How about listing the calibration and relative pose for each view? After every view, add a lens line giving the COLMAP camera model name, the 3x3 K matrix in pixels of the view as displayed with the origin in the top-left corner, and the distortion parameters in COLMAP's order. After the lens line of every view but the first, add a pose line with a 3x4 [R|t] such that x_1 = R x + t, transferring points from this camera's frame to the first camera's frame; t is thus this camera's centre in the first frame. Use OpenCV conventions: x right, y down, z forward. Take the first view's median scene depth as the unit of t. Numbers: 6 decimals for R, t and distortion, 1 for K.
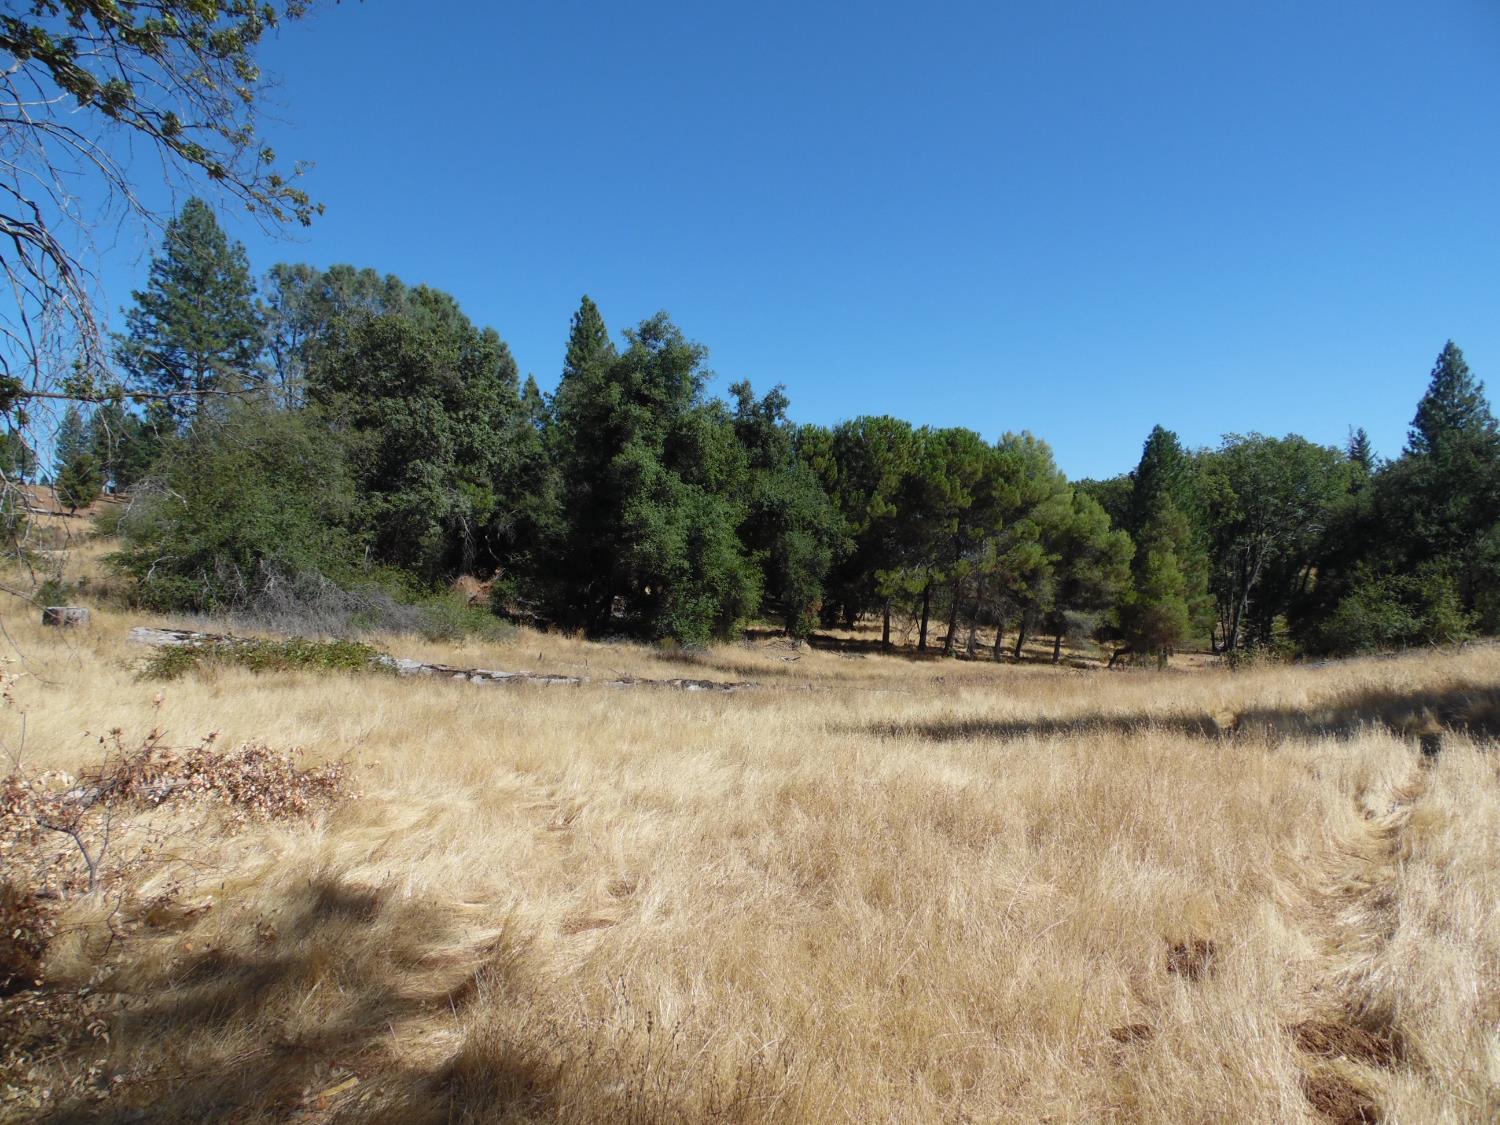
lens RADIAL K [[1122.6, 0, 745.9], [0, 1122.6, 558.5], [0, 0, 1]] dist [-0.031020, 0.067333]
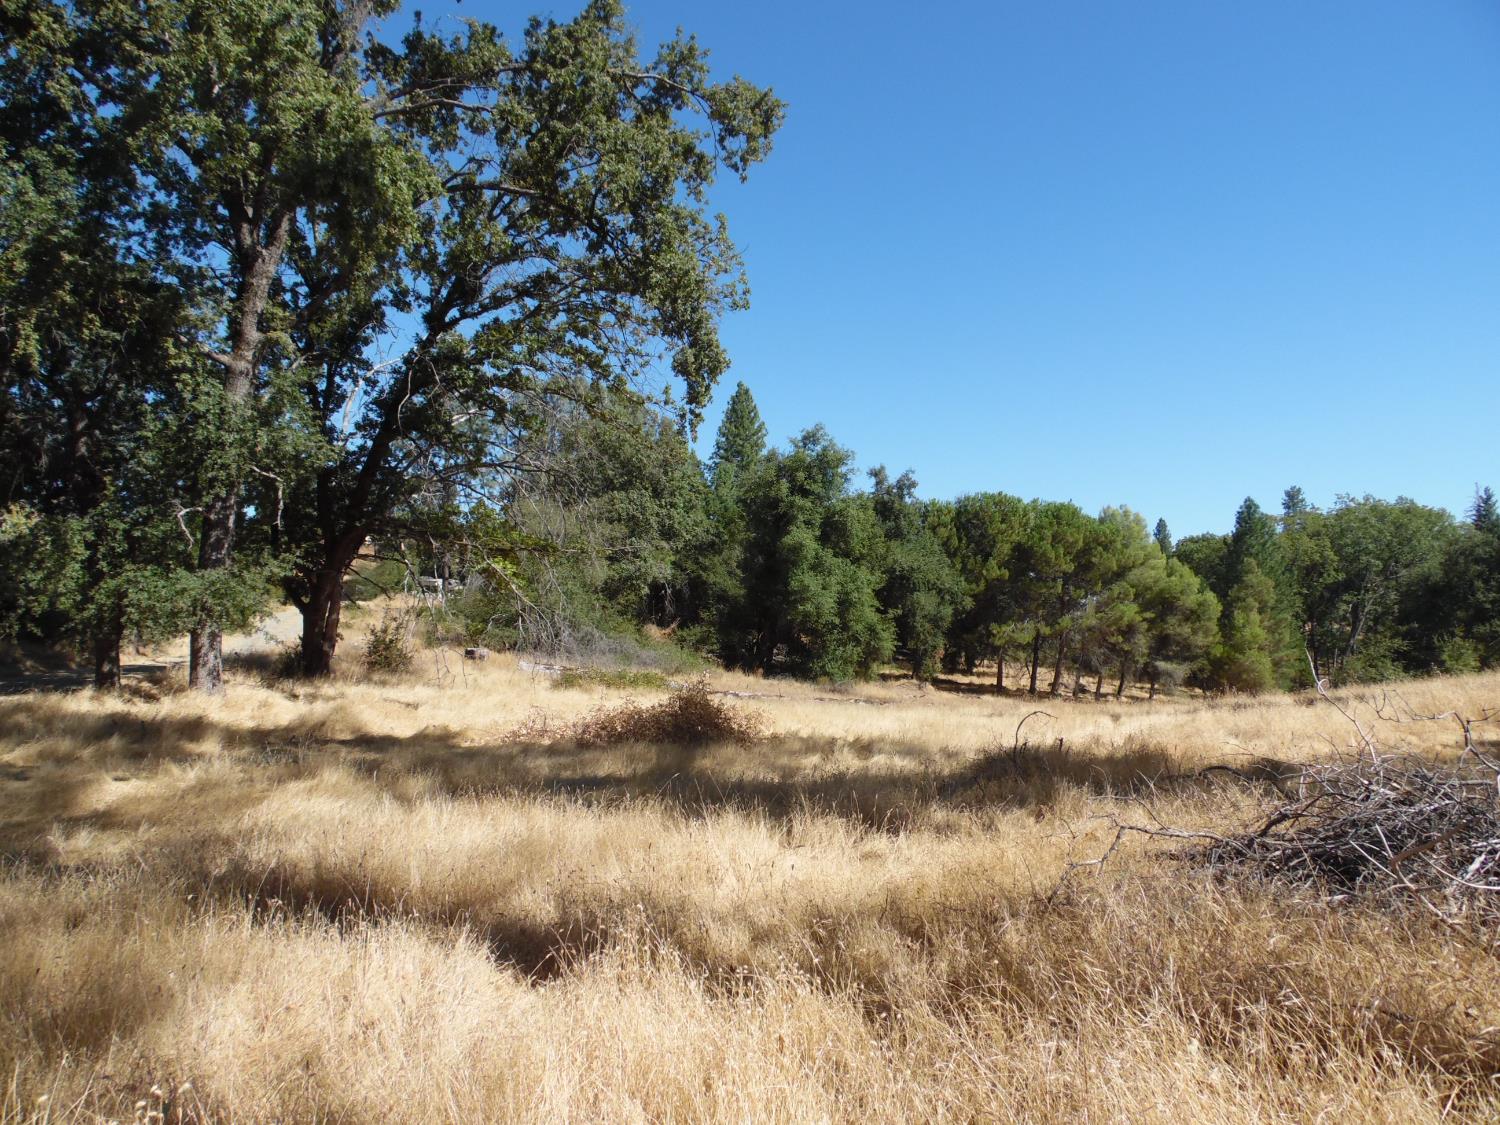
lens RADIAL K [[1122.6, 0, 753.5], [0, 1122.6, 561.9], [0, 0, 1]] dist [-0.031020, 0.067333]
pose [[0.994559, 0.010200, -0.103671, -0.010078], [-0.013879, 0.999297, -0.034831, -0.010334], [0.103242, 0.036080, 0.994002, -0.196552]]
